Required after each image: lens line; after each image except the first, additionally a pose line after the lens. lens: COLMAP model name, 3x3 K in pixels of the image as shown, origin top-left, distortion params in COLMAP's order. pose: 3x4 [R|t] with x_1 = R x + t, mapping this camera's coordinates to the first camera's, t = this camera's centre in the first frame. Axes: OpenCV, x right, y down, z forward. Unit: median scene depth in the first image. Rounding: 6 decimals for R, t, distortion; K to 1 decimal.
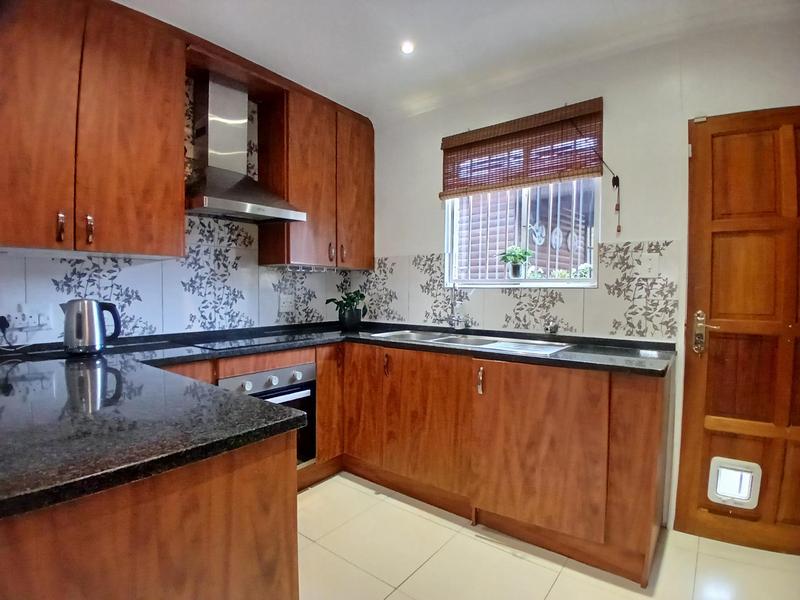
lens RADIAL K [[405.2, 0, 401.7], [0, 405.2, 303.3], [0, 0, 1]] dist [-0.002339, -0.042962]
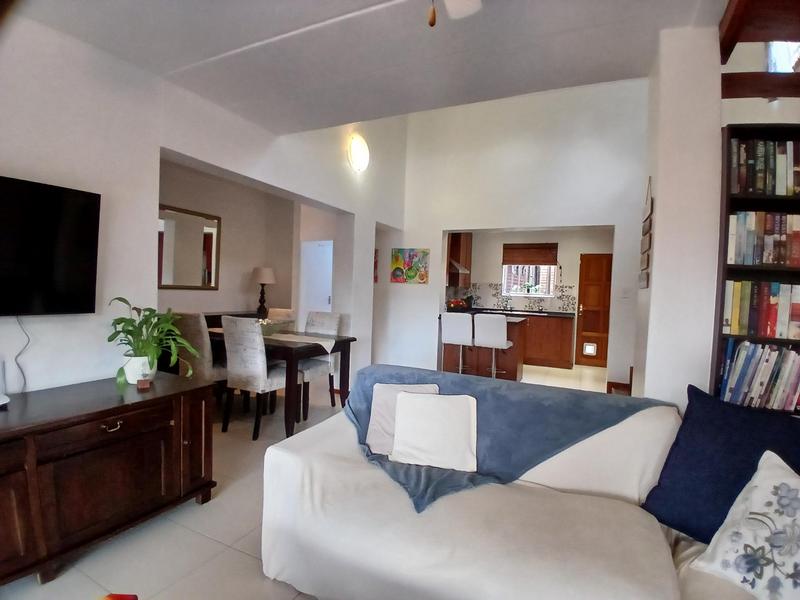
lens RADIAL K [[405.2, 0, 401.7], [0, 405.2, 303.3], [0, 0, 1]] dist [-0.002339, -0.042962]
pose [[0.975480, 0.021732, 0.219014, -1.599962], [-0.021989, 0.999757, -0.001264, 0.046466], [-0.218988, -0.003583, 0.975721, -2.160962]]
